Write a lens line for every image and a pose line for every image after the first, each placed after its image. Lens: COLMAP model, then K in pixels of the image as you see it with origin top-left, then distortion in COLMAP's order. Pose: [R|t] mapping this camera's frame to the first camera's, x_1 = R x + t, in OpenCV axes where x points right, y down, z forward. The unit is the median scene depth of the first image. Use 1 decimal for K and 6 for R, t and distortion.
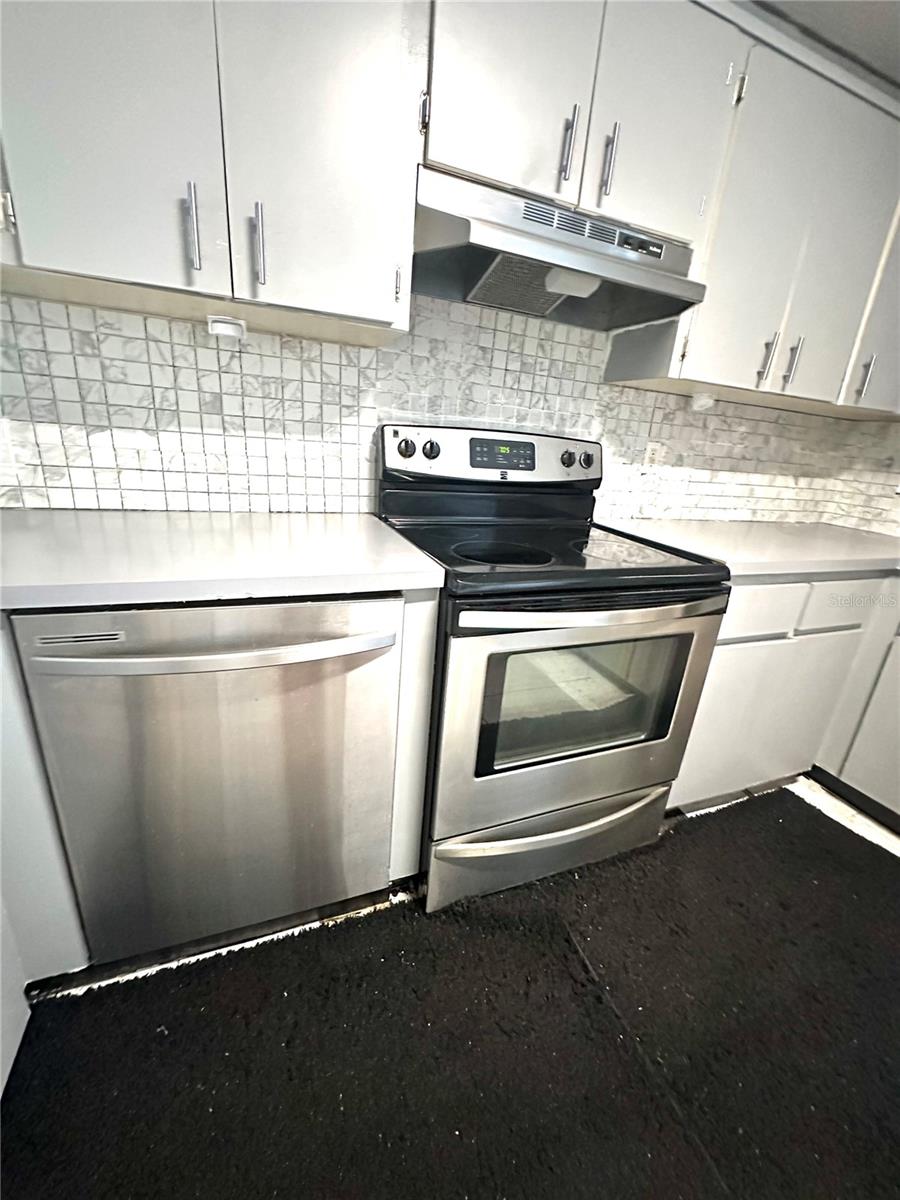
lens RADIAL K [[480.3, 0, 448.9], [0, 480.3, 599.4], [0, 0, 1]] dist [-0.003554, 0.000165]
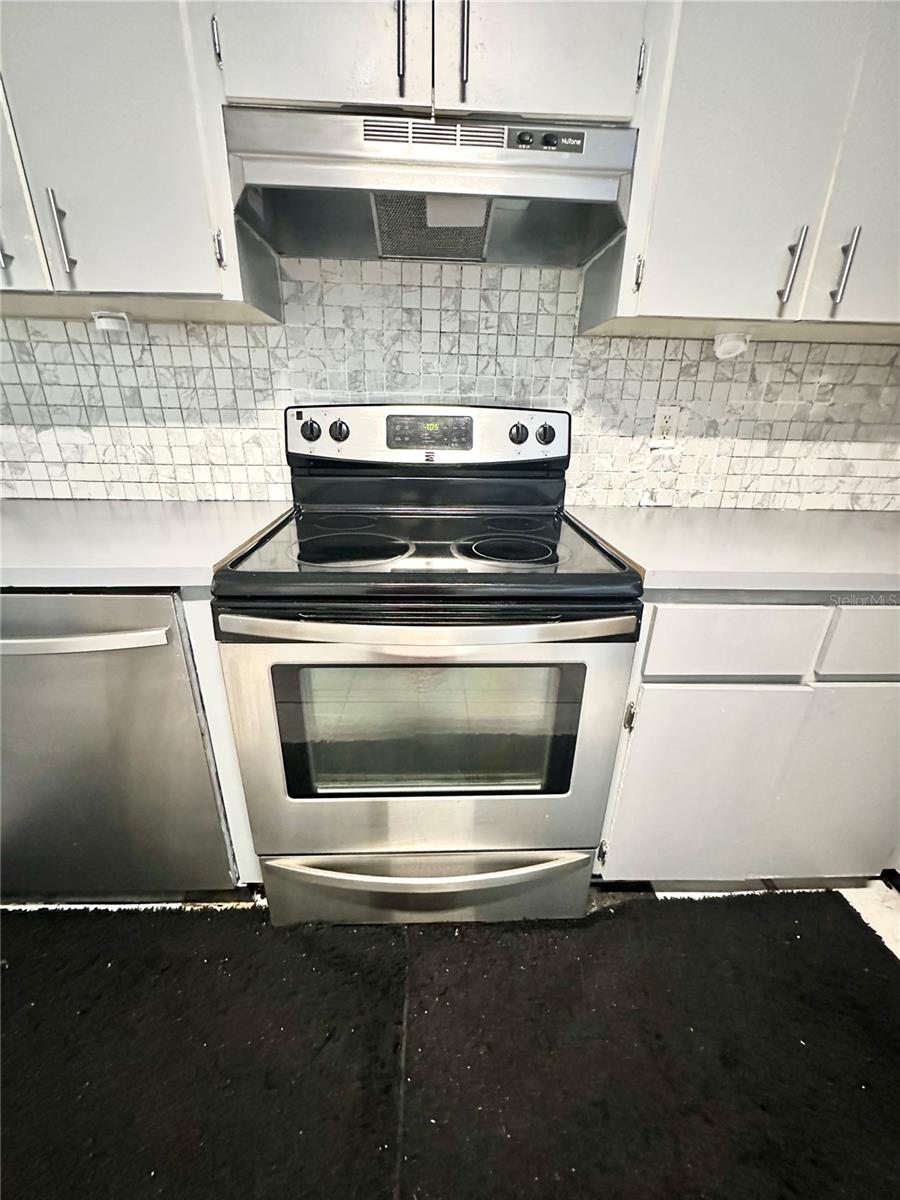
lens RADIAL K [[480.3, 0, 448.9], [0, 480.3, 599.4], [0, 0, 1]] dist [-0.003554, 0.000165]
pose [[0.941944, 0.065781, -0.329262, 0.483411], [-0.055569, 0.997640, 0.040341, -0.041811], [0.331139, -0.019703, 0.943376, 0.204381]]
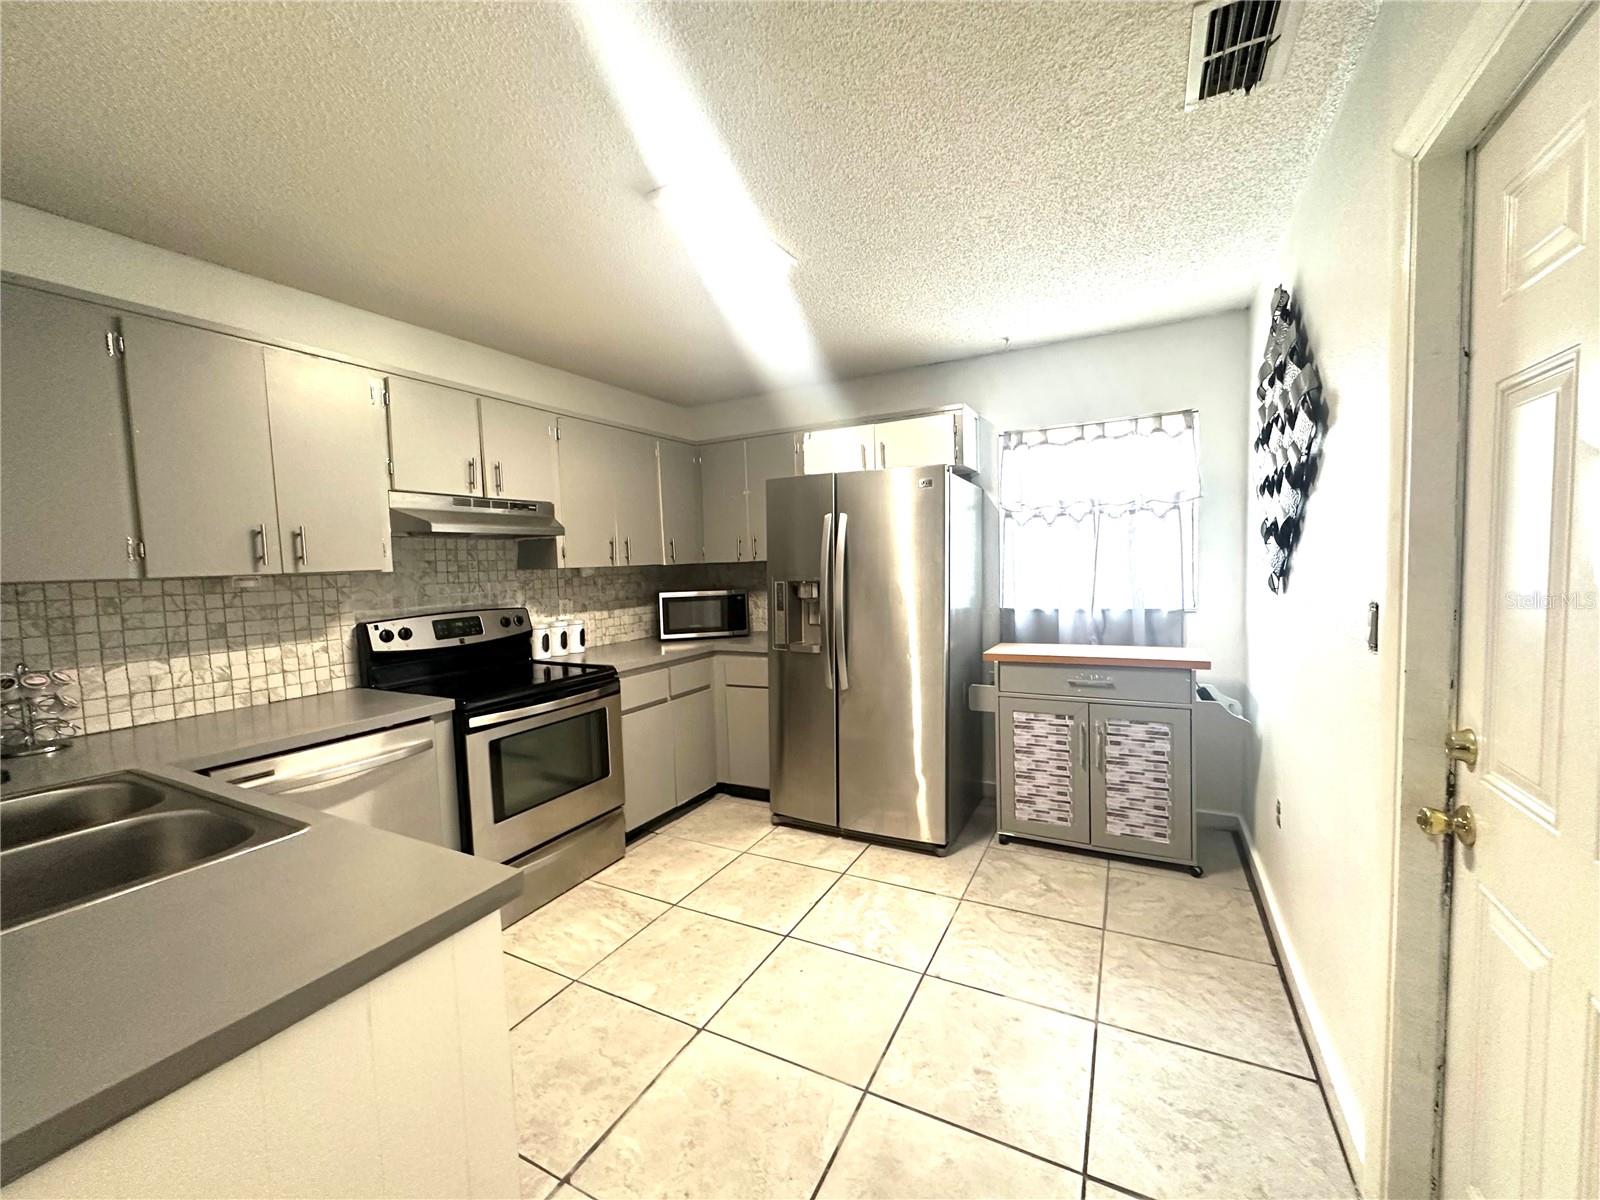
lens RADIAL K [[640.3, 0, 801.7], [0, 640.3, 600.2], [0, 0, 1]] dist [-0.003554, 0.000165]
pose [[0.759583, -0.140856, 0.634976, -0.337118], [0.292190, 0.946108, -0.139655, 0.207719], [-0.581084, 0.291613, 0.759804, -1.176664]]
